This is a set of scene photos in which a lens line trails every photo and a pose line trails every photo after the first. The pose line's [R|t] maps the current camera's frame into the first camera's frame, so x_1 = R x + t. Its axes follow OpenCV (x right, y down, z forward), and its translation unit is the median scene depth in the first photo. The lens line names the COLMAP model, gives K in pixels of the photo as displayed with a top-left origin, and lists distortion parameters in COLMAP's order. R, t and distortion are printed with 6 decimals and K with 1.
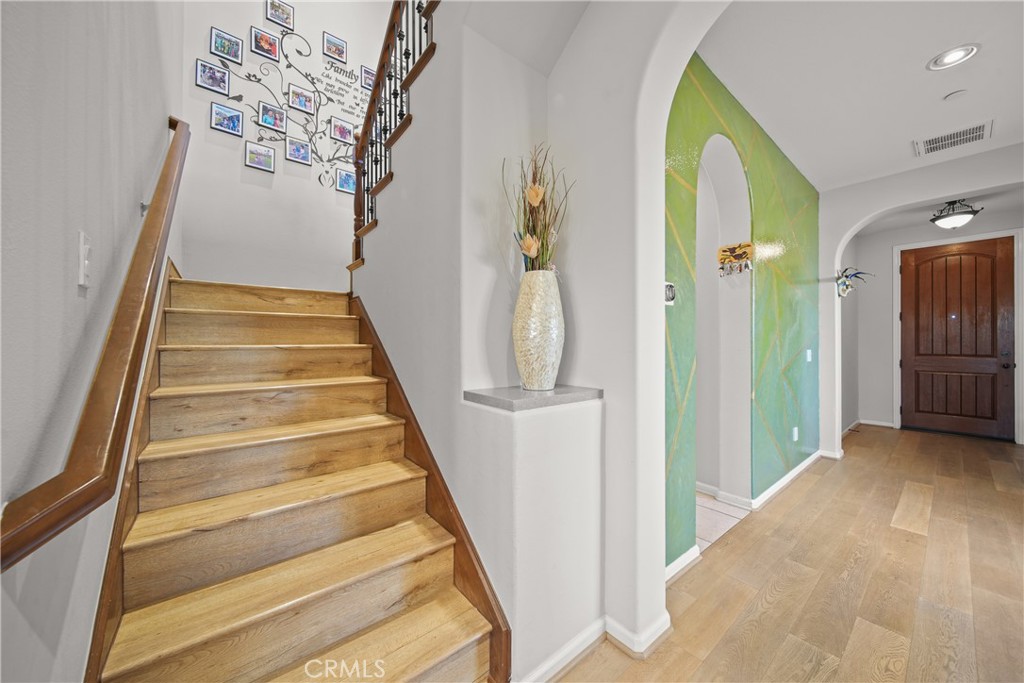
lens RADIAL K [[363.7, 0, 508.3], [0, 363.7, 342.8], [0, 0, 1]] dist [0.000648, -0.000014]
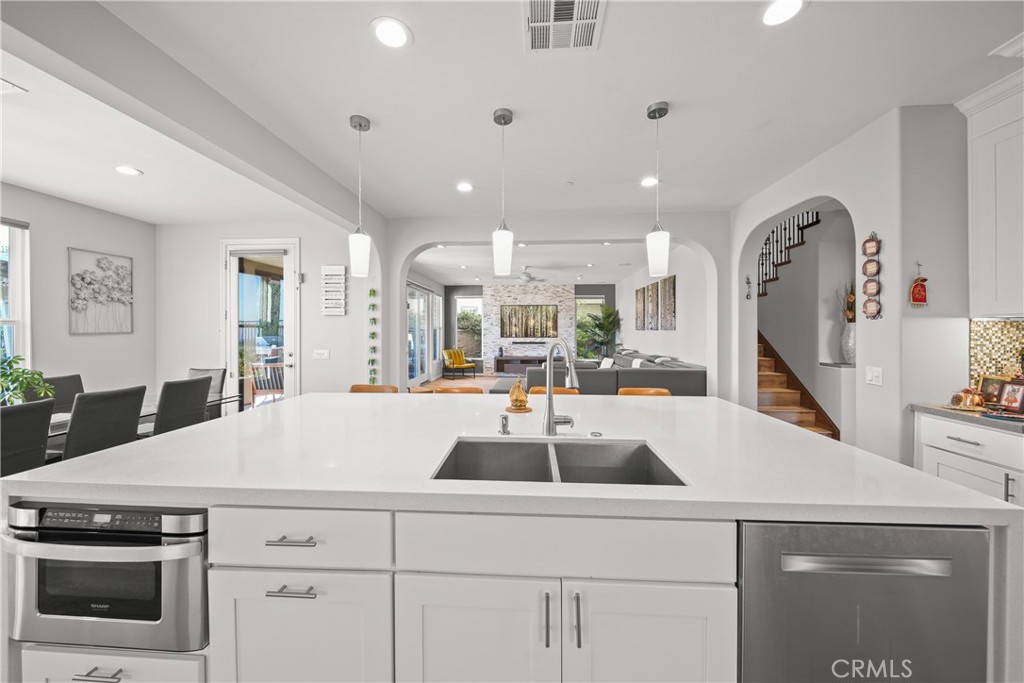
lens RADIAL K [[366.1, 0, 510.1], [0, 366.1, 332.6], [0, 0, 1]] dist [-0.002132, -0.000341]
pose [[0.731801, 0.002555, -0.681514, 0.062560], [-0.000582, 0.999995, 0.003124, -0.119274], [0.681518, -0.001889, 0.731799, -2.846171]]
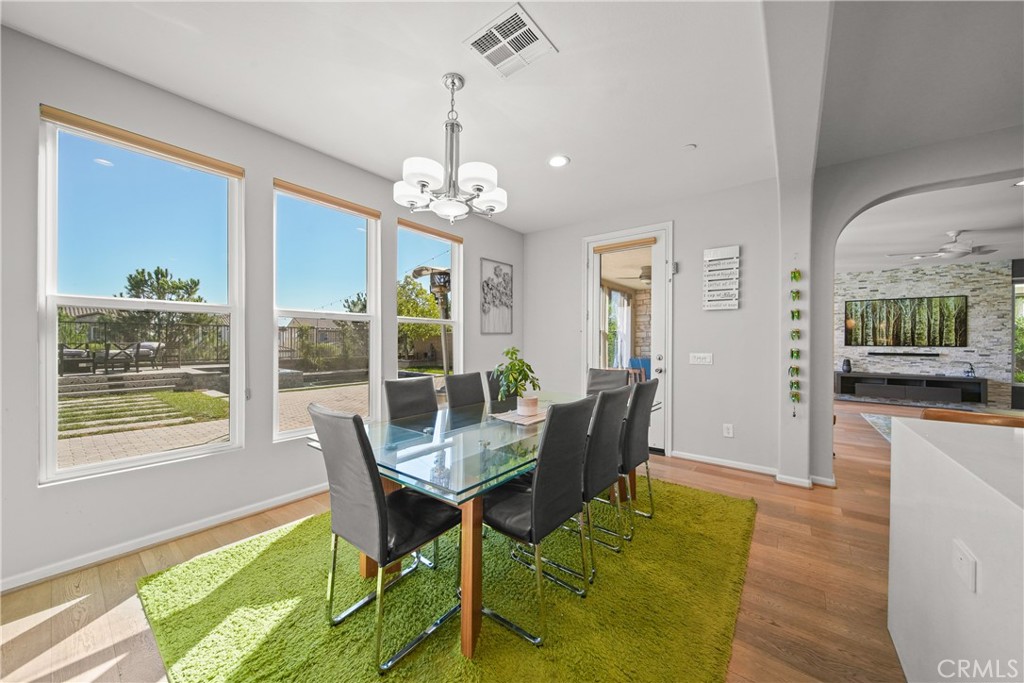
lens RADIAL K [[363.7, 0, 508.3], [0, 363.7, 342.8], [0, 0, 1]] dist [0.000648, -0.000014]
pose [[0.220642, 0.007056, -0.975329, -1.009773], [-0.006353, 0.999963, 0.005797, -0.044859], [0.975334, 0.004917, 0.220679, -3.492997]]
